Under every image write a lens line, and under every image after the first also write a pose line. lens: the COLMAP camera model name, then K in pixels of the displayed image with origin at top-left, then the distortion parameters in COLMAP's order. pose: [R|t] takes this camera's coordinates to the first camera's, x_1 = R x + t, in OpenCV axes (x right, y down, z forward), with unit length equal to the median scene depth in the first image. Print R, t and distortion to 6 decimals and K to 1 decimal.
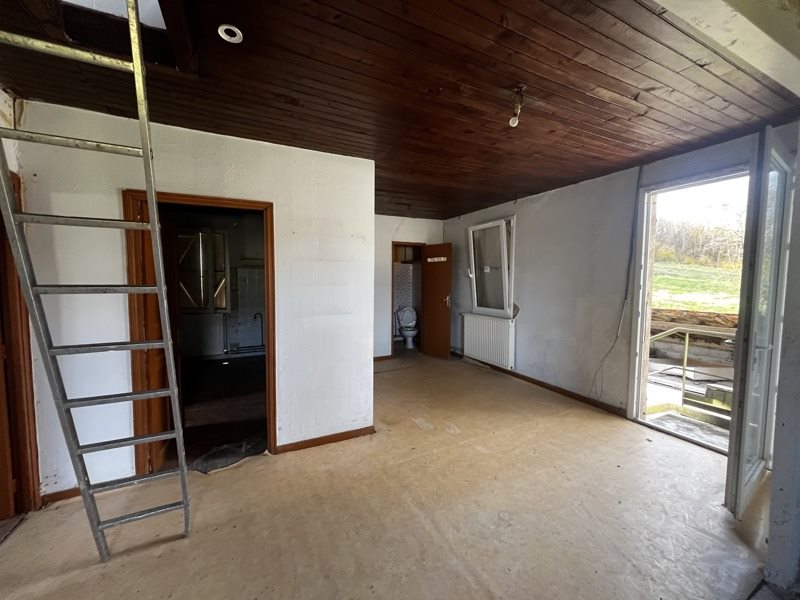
lens RADIAL K [[322.5, 0, 400.1], [0, 322.5, 301.5], [0, 0, 1]] dist [-0.001889, -0.000057]
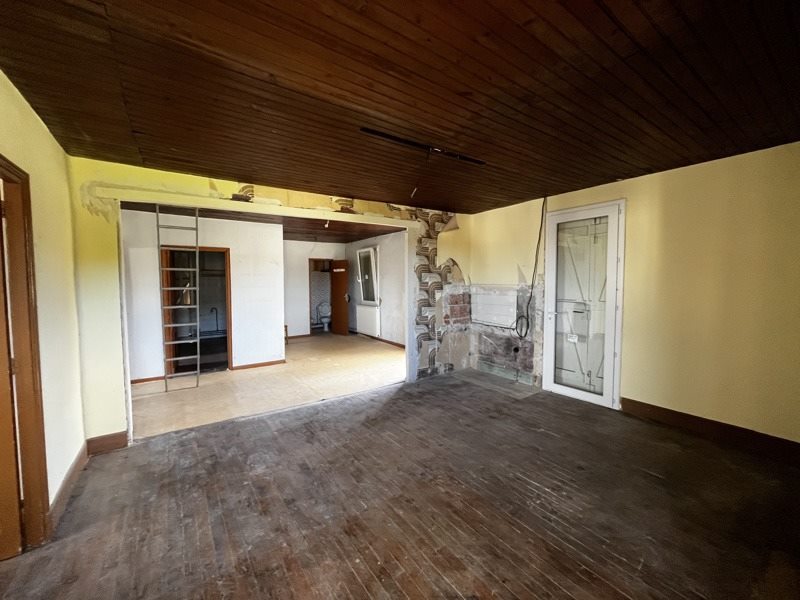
lens RADIAL K [[322.5, 0, 396.9], [0, 322.5, 297.9], [0, 0, 1]] dist [-0.001889, -0.000057]
pose [[0.990923, -0.015868, 0.133492, 0.194906], [0.018467, 0.999663, -0.018255, 0.036818], [-0.133157, 0.020555, 0.990882, -0.596070]]
